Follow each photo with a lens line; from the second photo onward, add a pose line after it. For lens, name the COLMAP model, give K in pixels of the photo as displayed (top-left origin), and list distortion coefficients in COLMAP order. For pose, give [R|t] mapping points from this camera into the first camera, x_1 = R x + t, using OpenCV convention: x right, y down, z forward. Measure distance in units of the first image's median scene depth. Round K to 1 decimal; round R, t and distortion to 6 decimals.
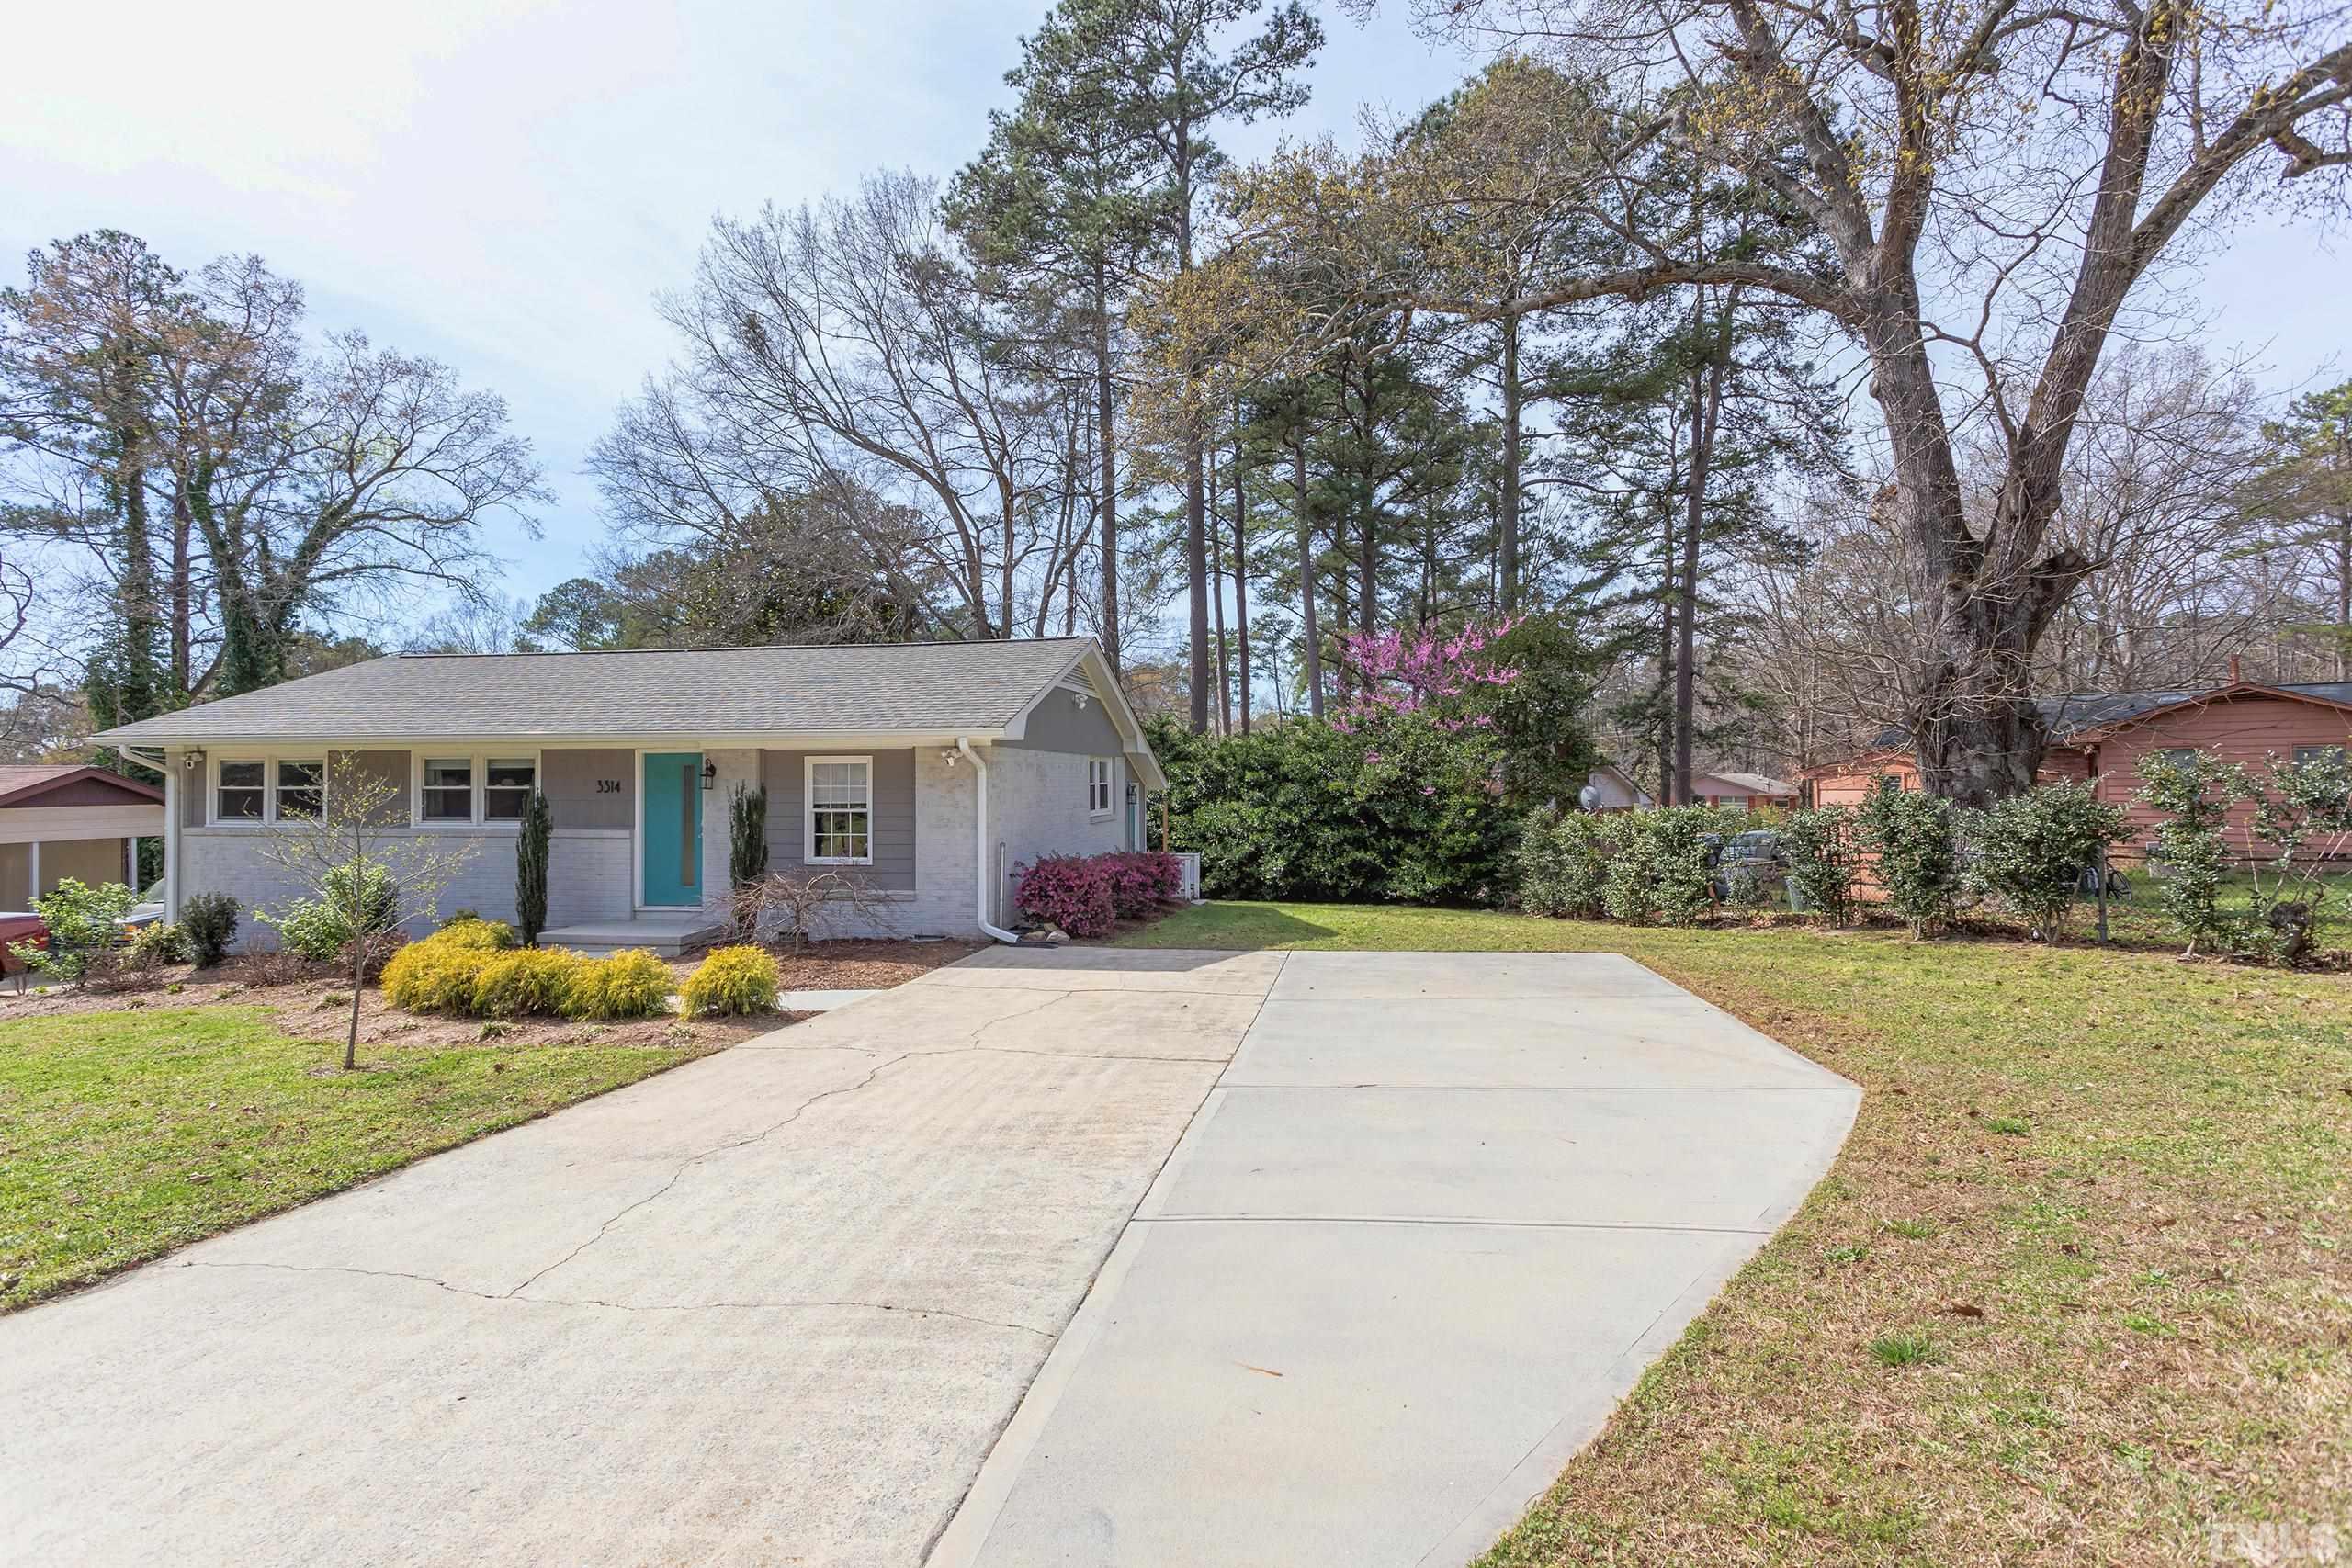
lens RADIAL K [[1228.3, 0, 1143.8], [0, 1228.3, 771.0], [0, 0, 1]] dist [0.000222, 0.000393]
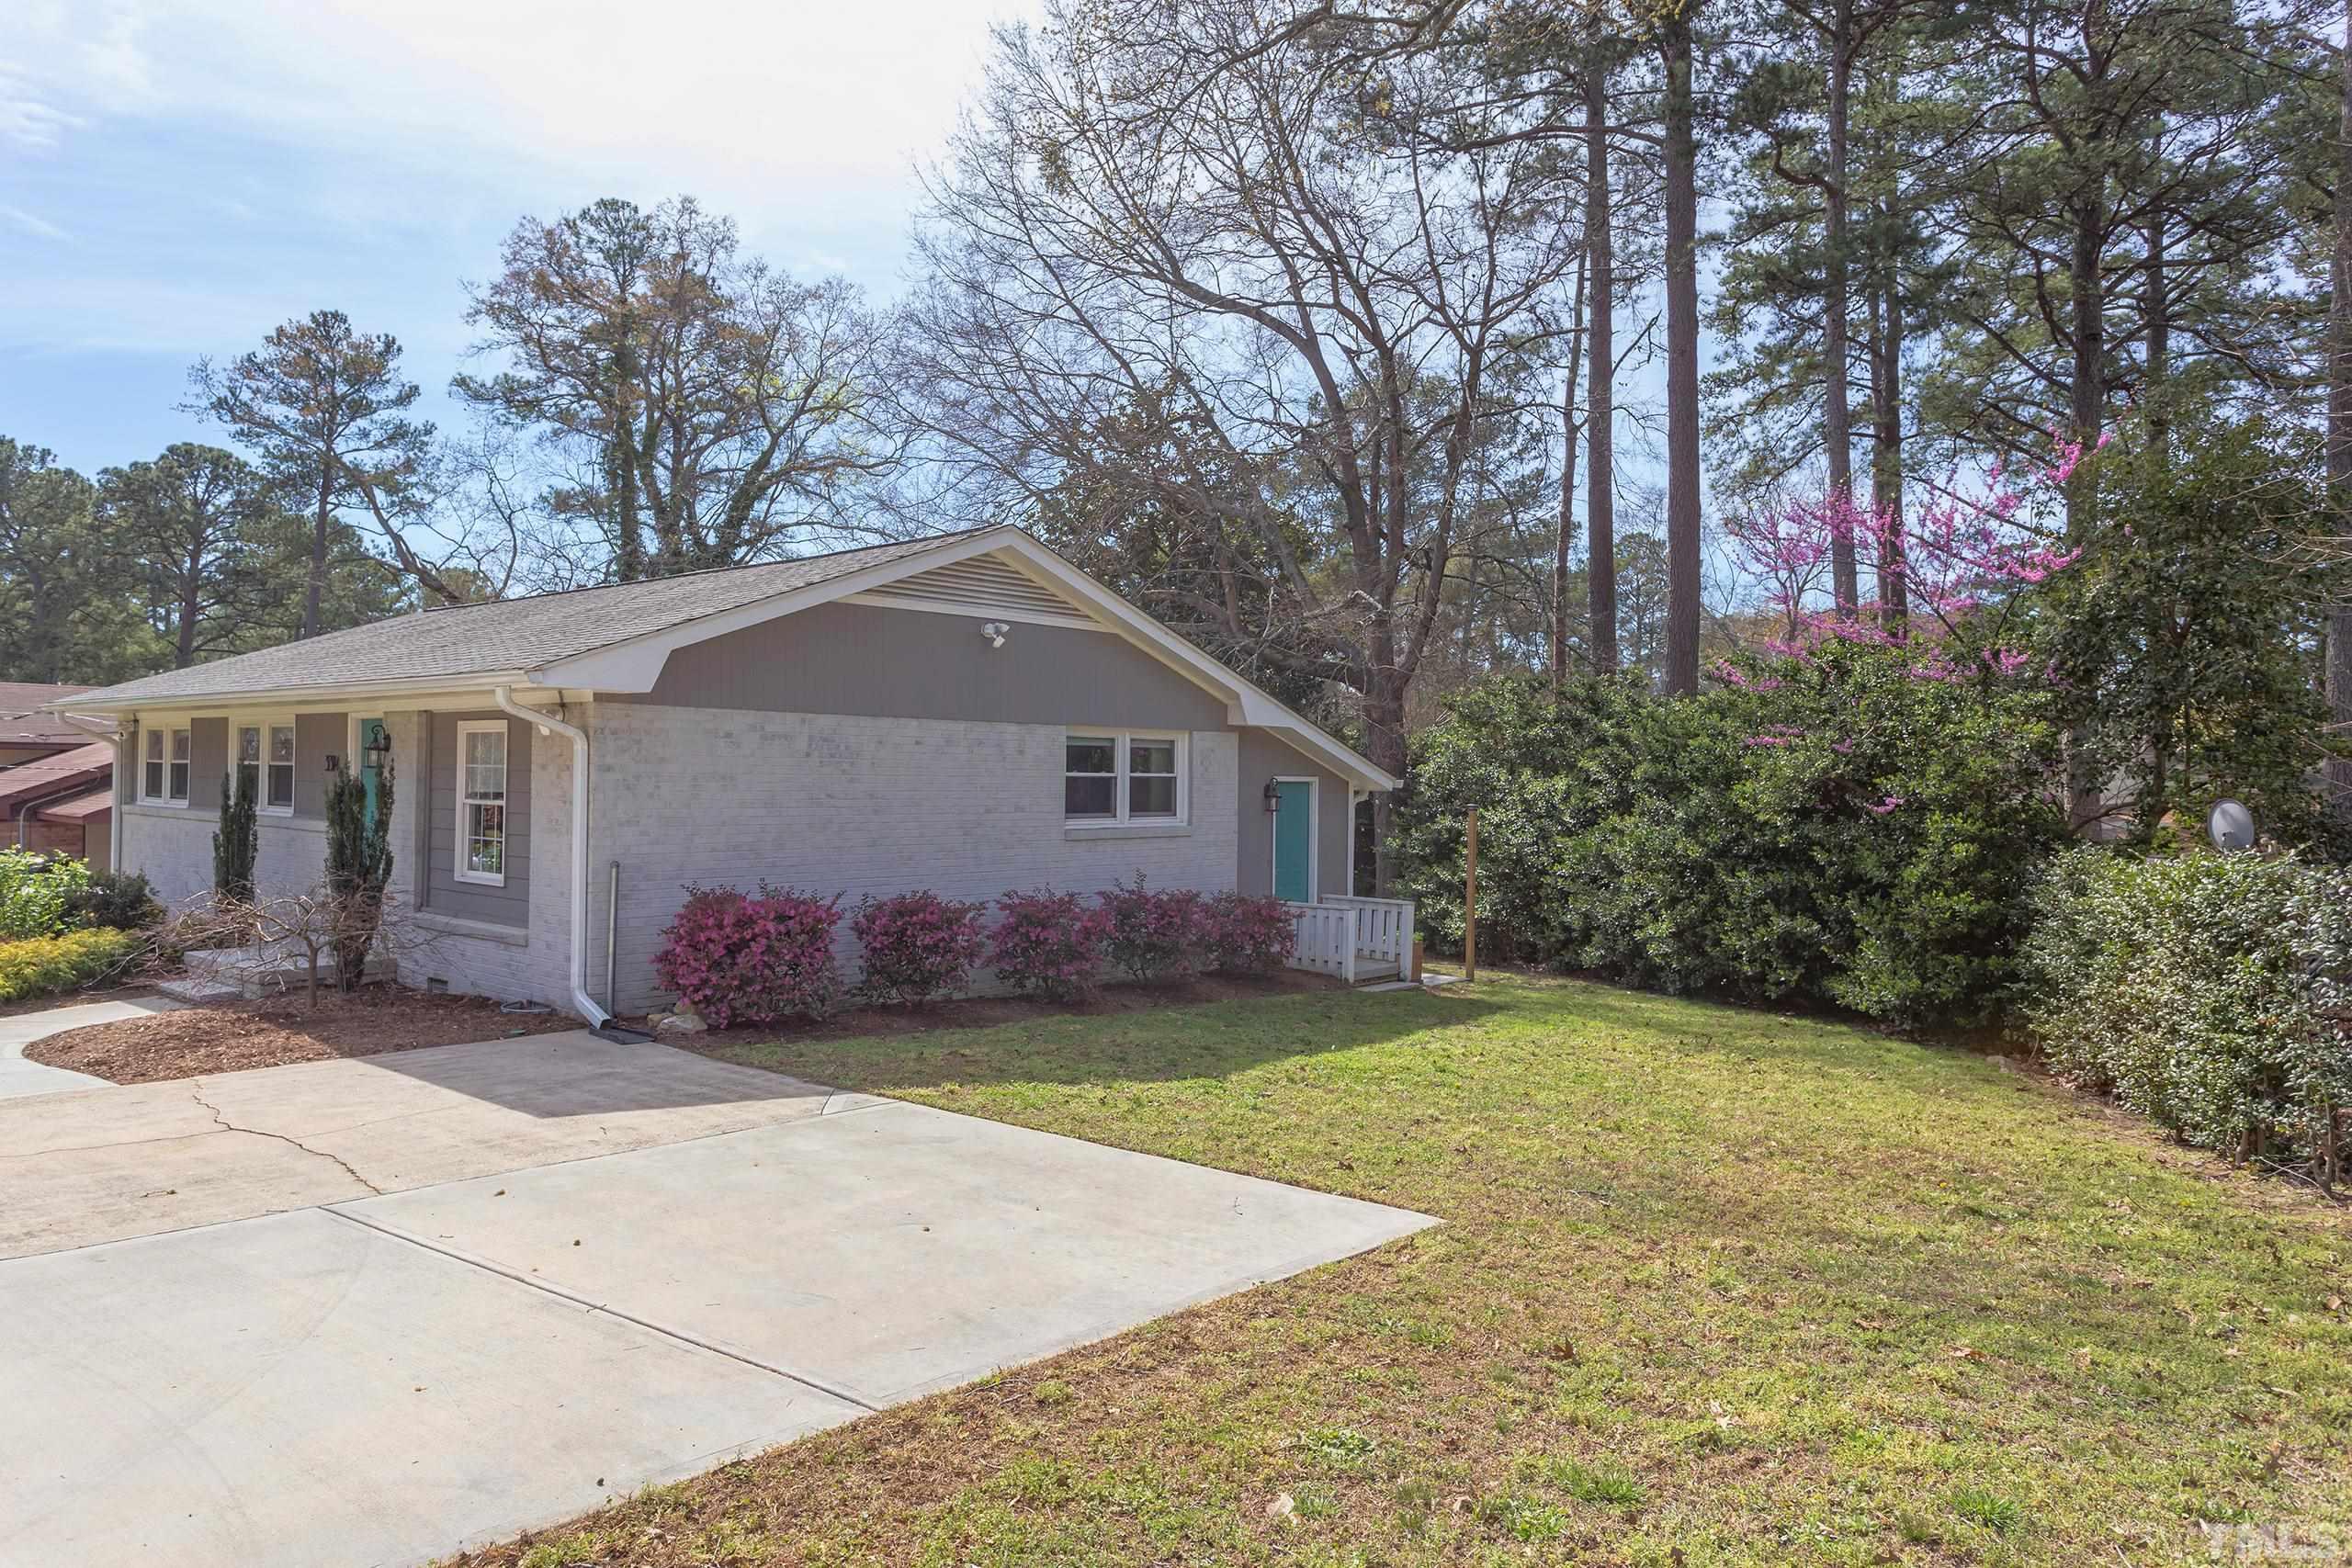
lens RADIAL K [[1576.5, 0, 1183.2], [0, 1576.5, 762.5], [0, 0, 1]] dist [0.006697, -0.033101]
pose [[0.836243, 0.010184, -0.548265, 0.326916], [-0.013624, 0.999905, -0.002207, 0.004454], [0.548190, 0.009315, 0.836302, 0.293576]]
